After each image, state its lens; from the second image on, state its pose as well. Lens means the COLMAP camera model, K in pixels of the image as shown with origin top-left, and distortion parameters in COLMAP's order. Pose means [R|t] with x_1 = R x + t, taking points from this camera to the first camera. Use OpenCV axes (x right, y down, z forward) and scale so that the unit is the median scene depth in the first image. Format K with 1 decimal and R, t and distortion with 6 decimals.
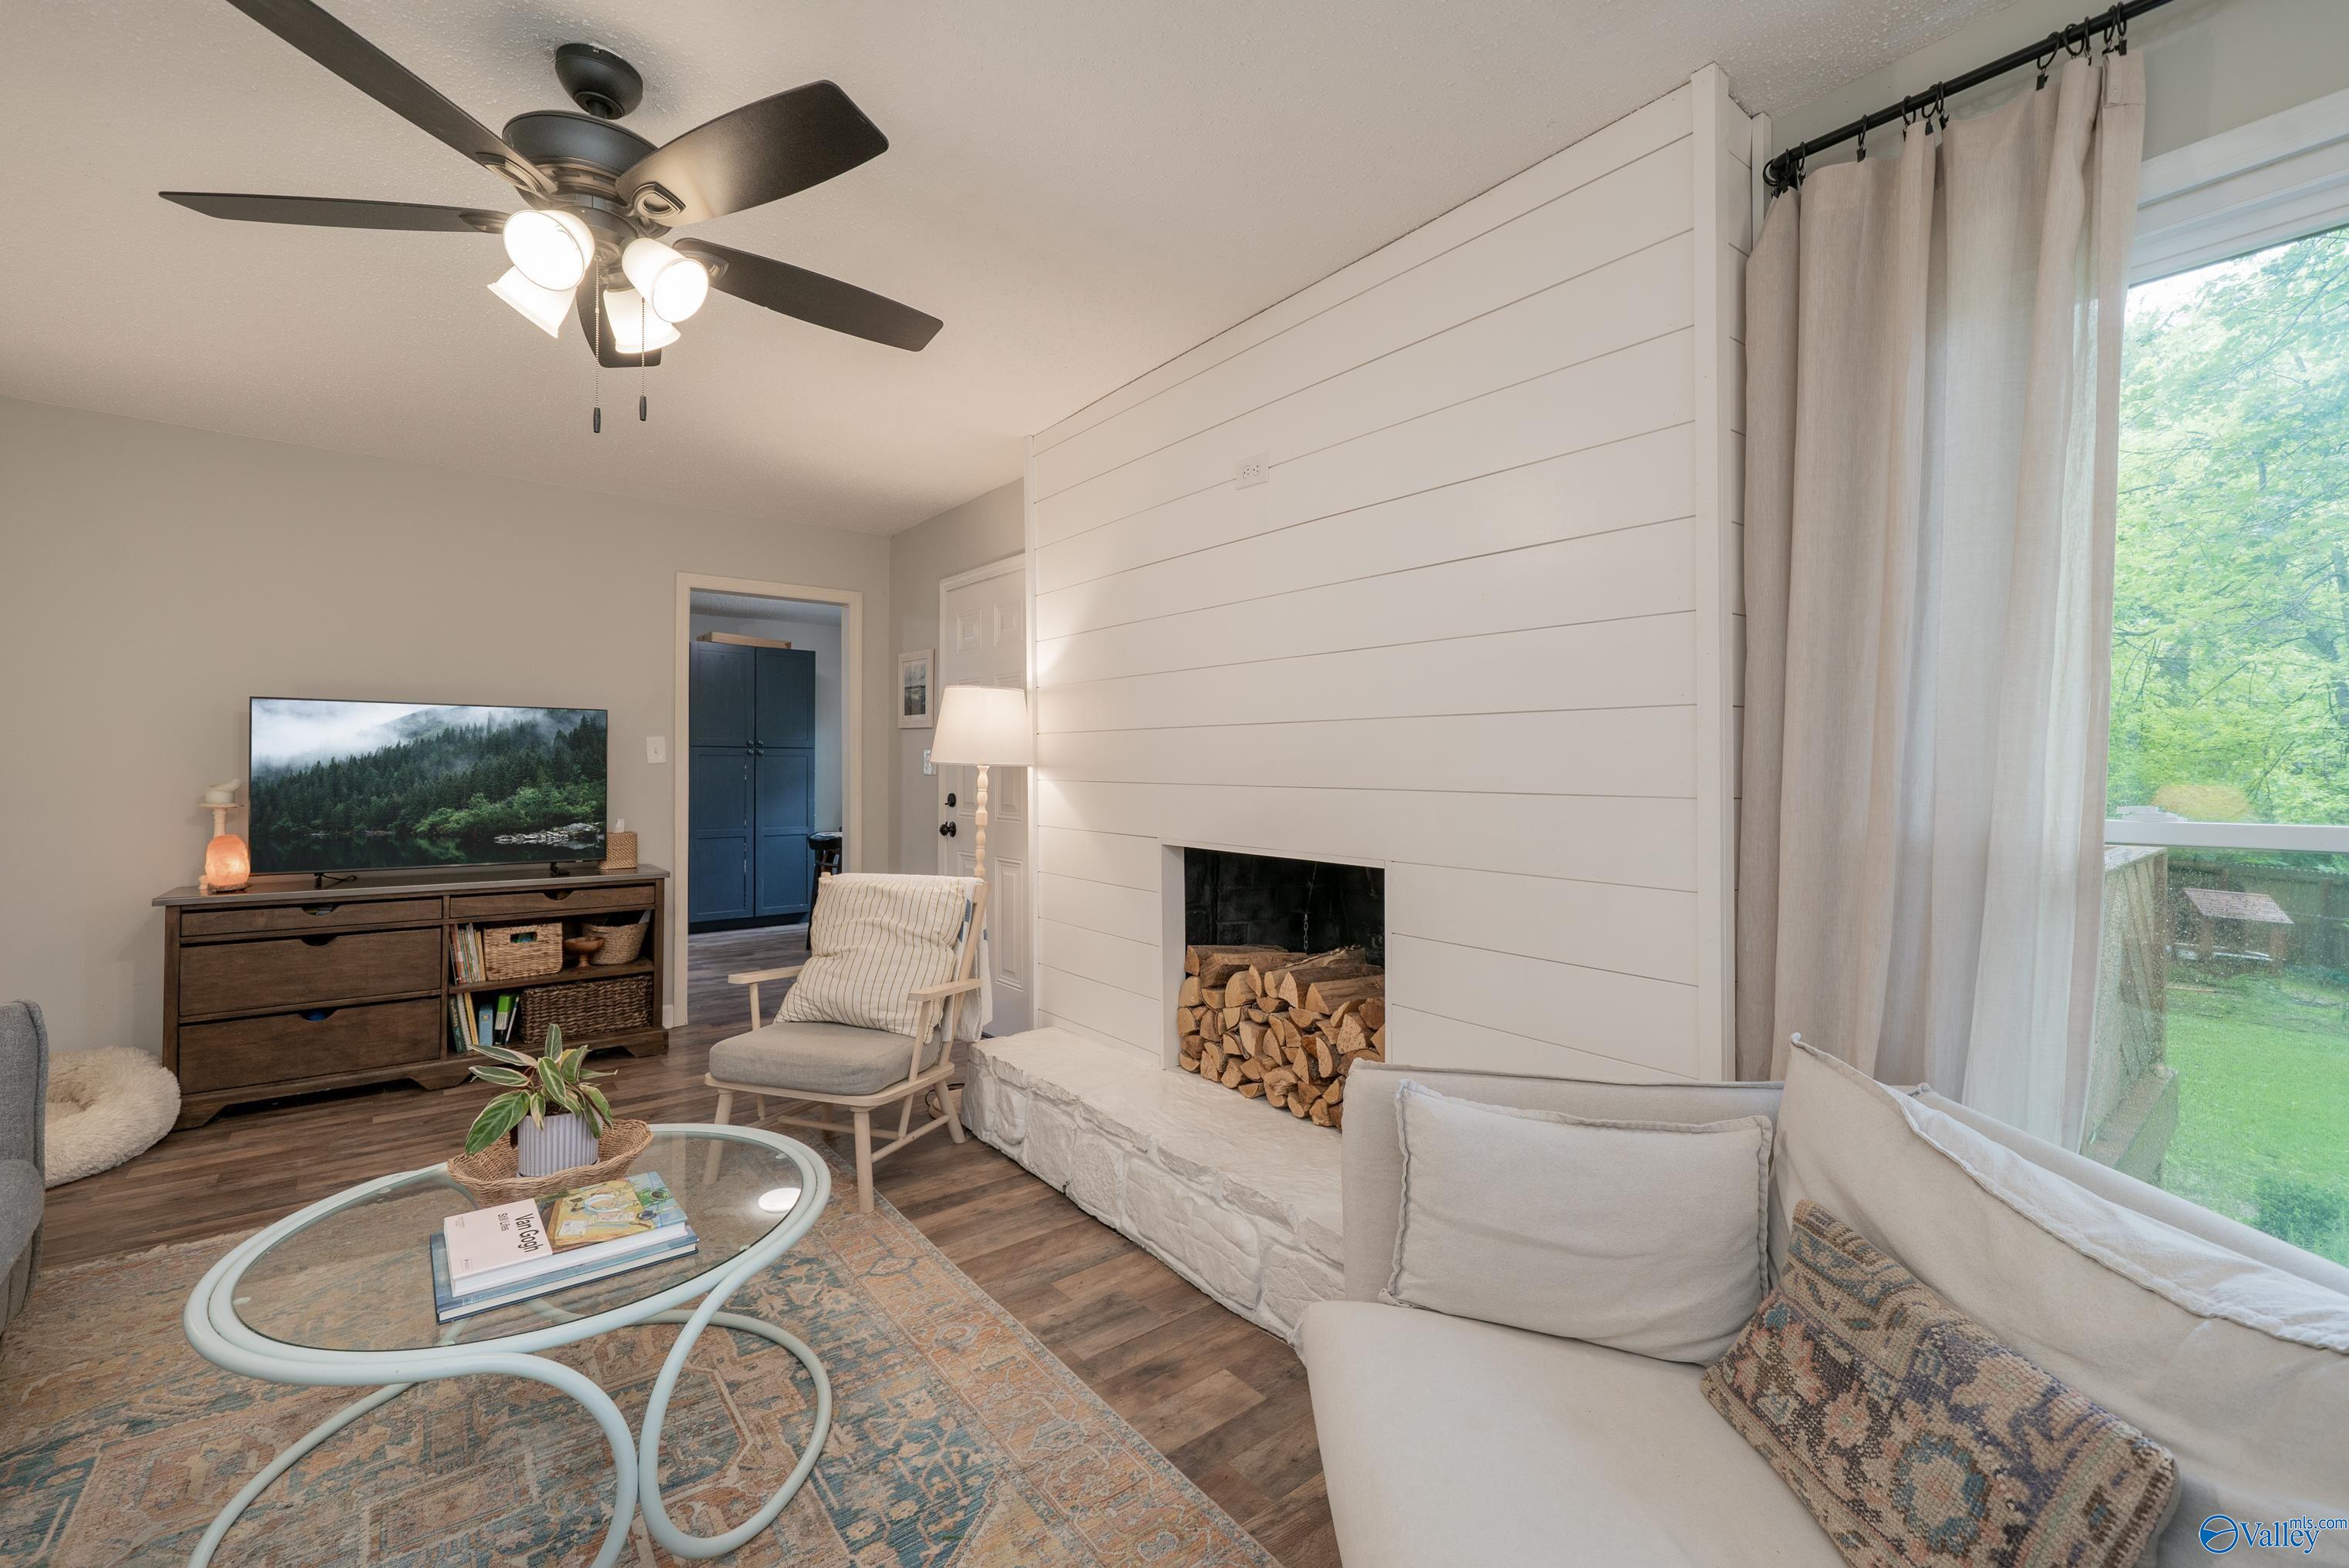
lens RADIAL K [[968.3, 0, 1162.8], [0, 968.3, 774.1], [0, 0, 1]] dist [-0.004326, -0.000010]
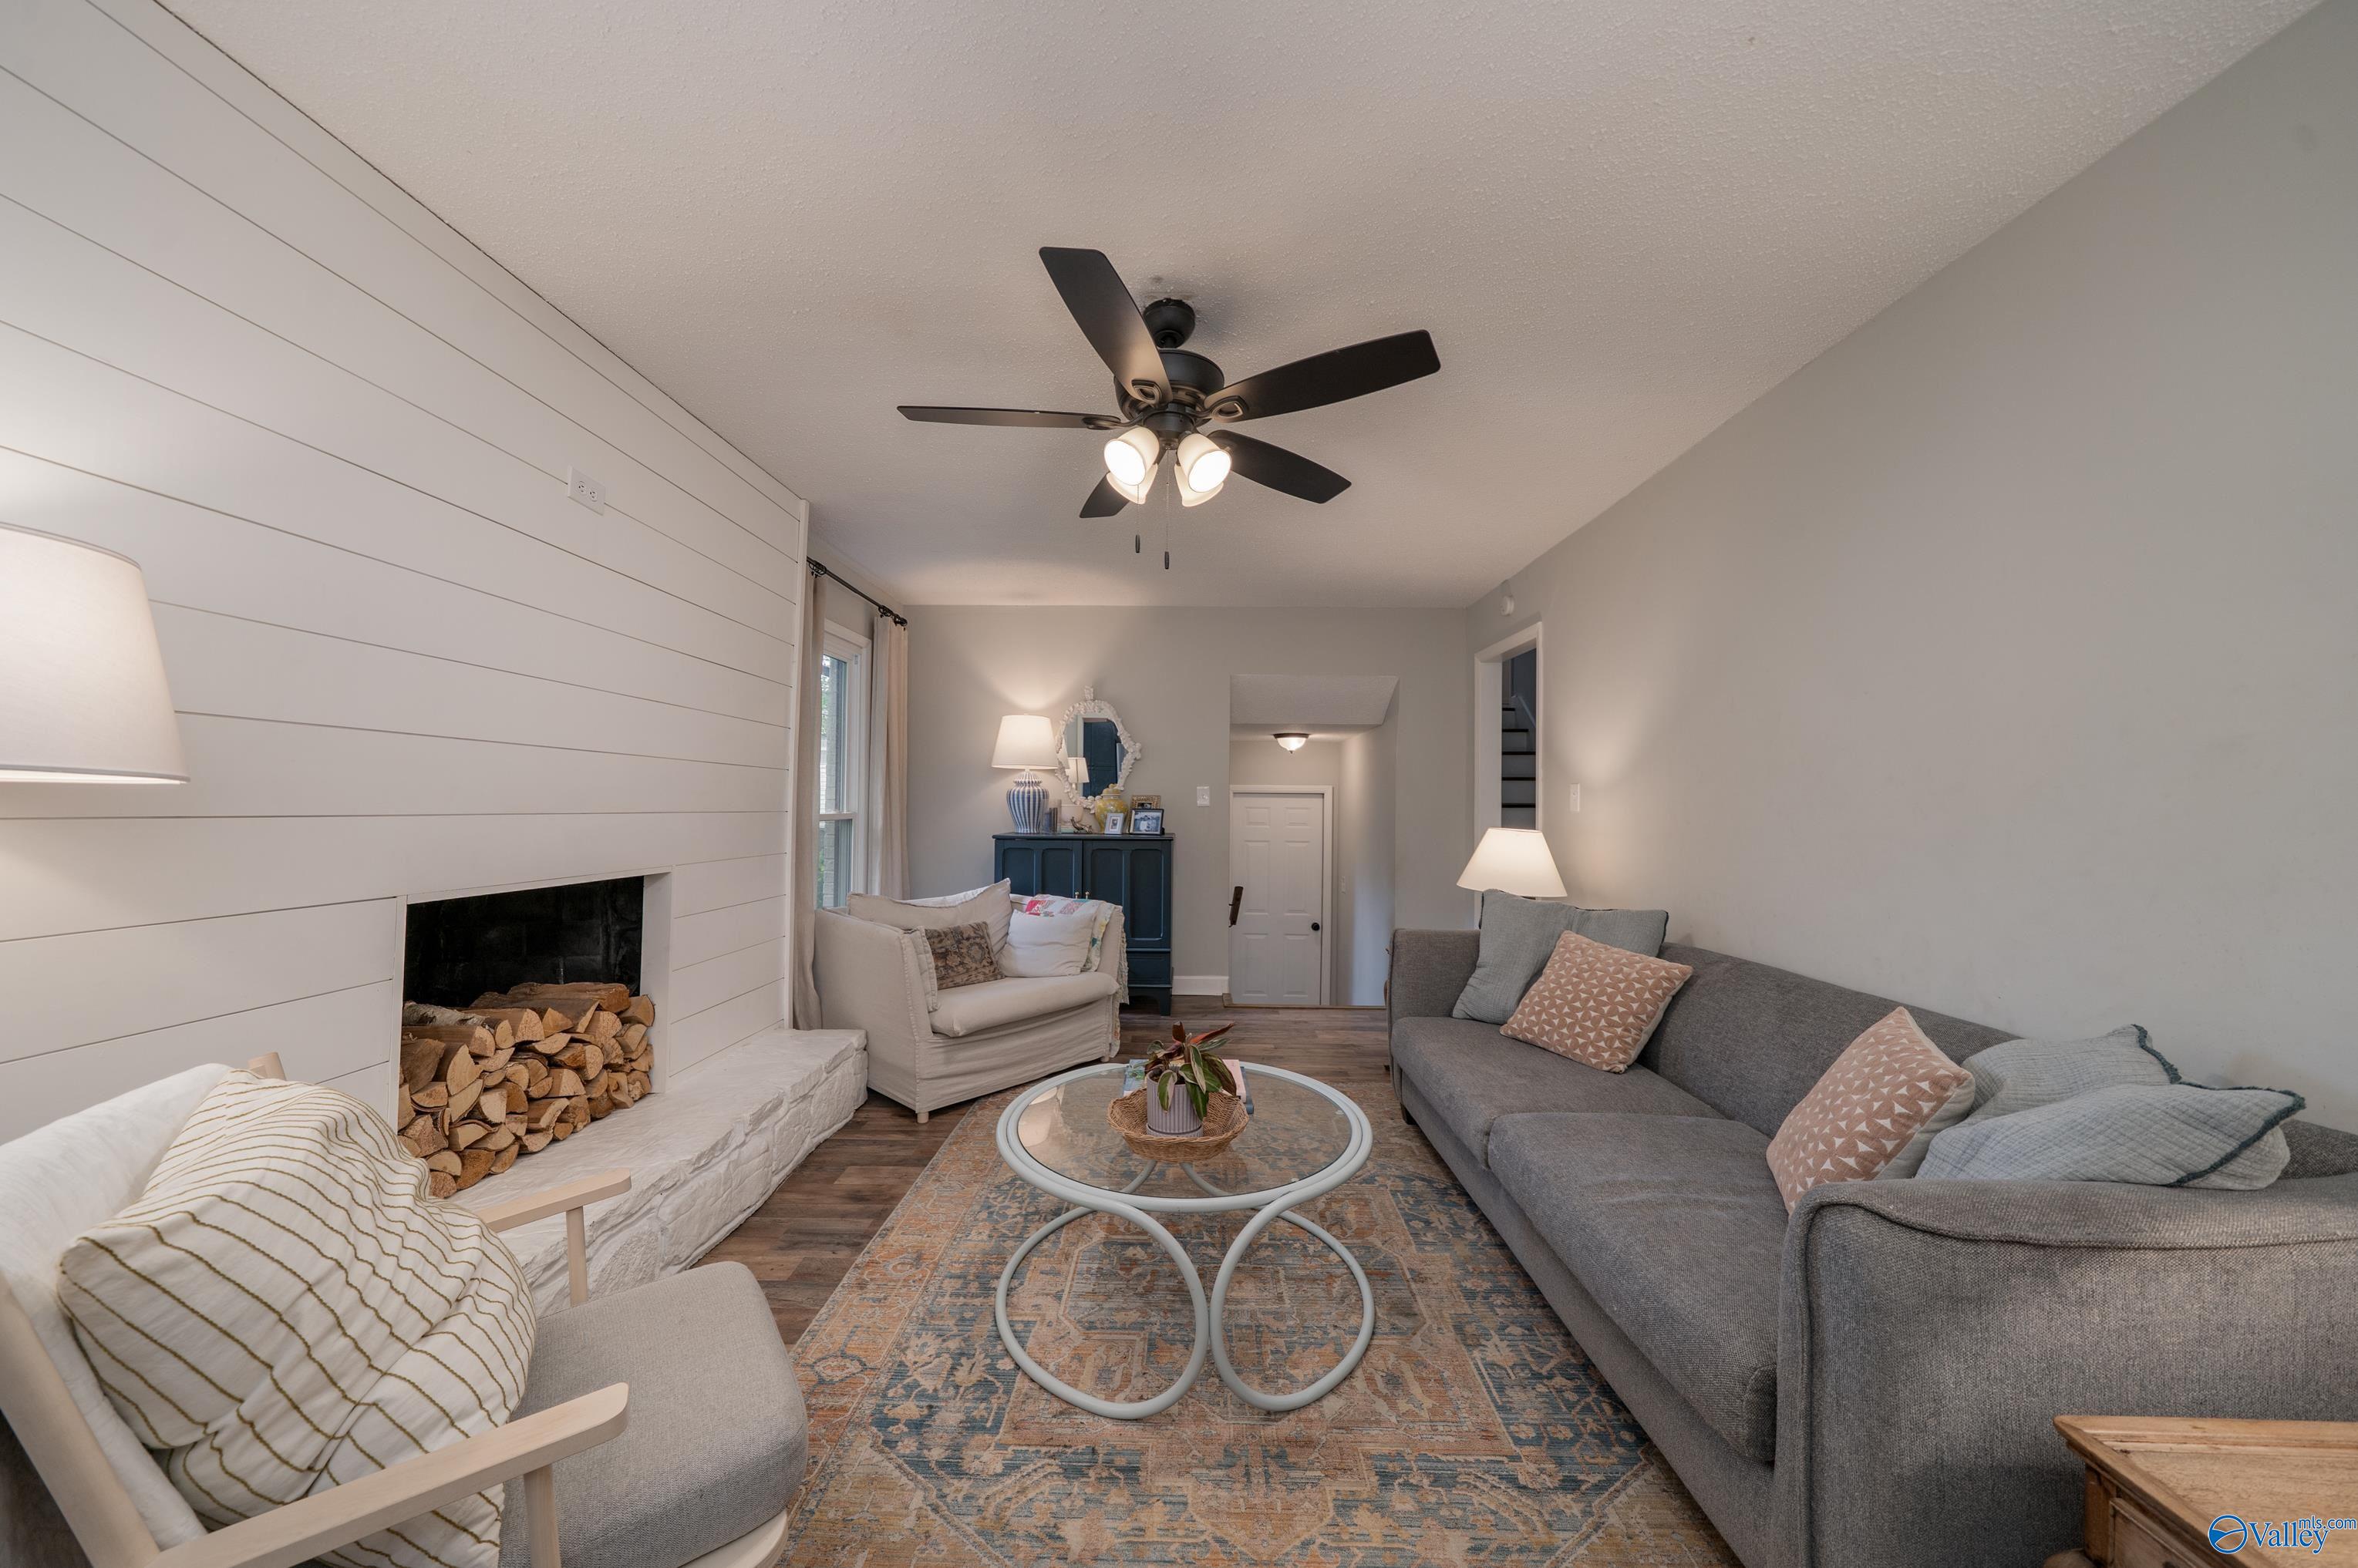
lens RADIAL K [[802.6, 0, 1171.6], [0, 802.6, 794.0], [0, 0, 1]] dist [-0.005458, -0.000033]
pose [[-0.775674, -0.004044, 0.631121, -0.852083], [-0.012633, 0.999879, -0.009119, -0.006529], [-0.631008, -0.015046, -0.775630, 1.211924]]
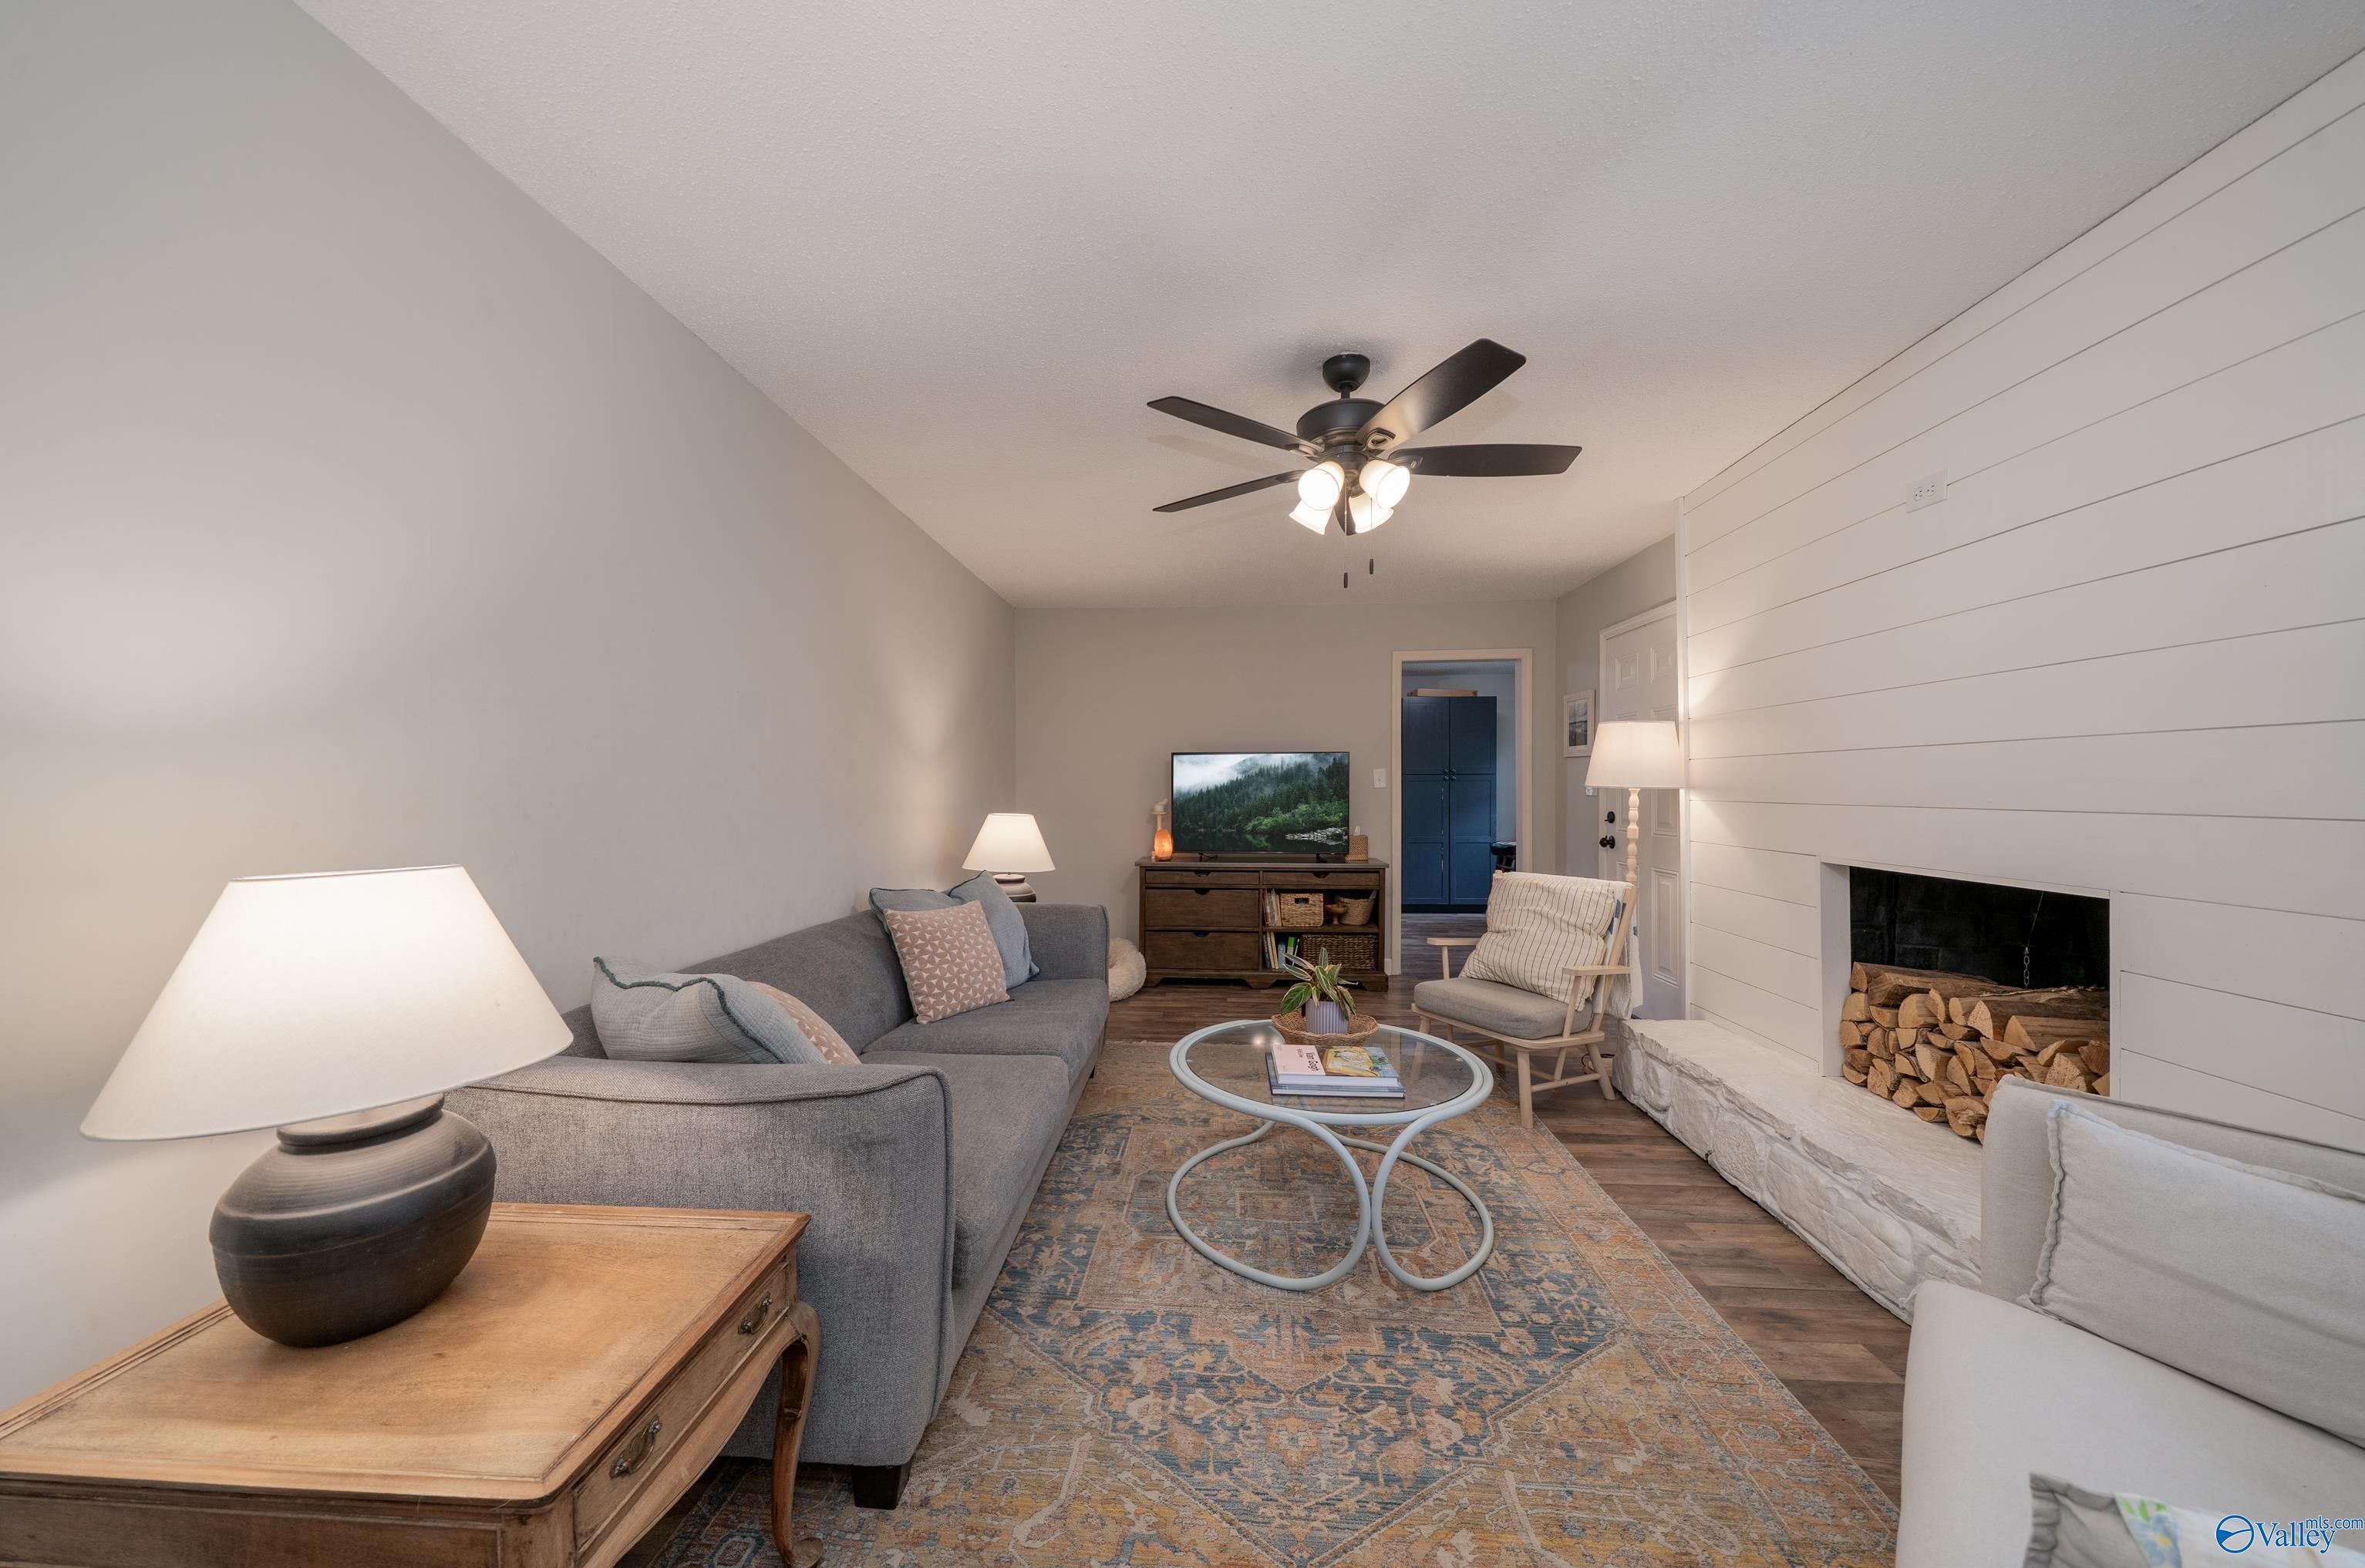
lens RADIAL K [[805.0, 0, 1164.5], [0, 805.0, 791.7], [0, 0, 1]] dist [-0.005458, -0.000033]
pose [[0.736126, -0.004379, -0.676831, 0.071877], [0.002447, 0.999990, -0.003808, -0.002950], [0.676840, 0.001147, 0.736129, -0.139178]]
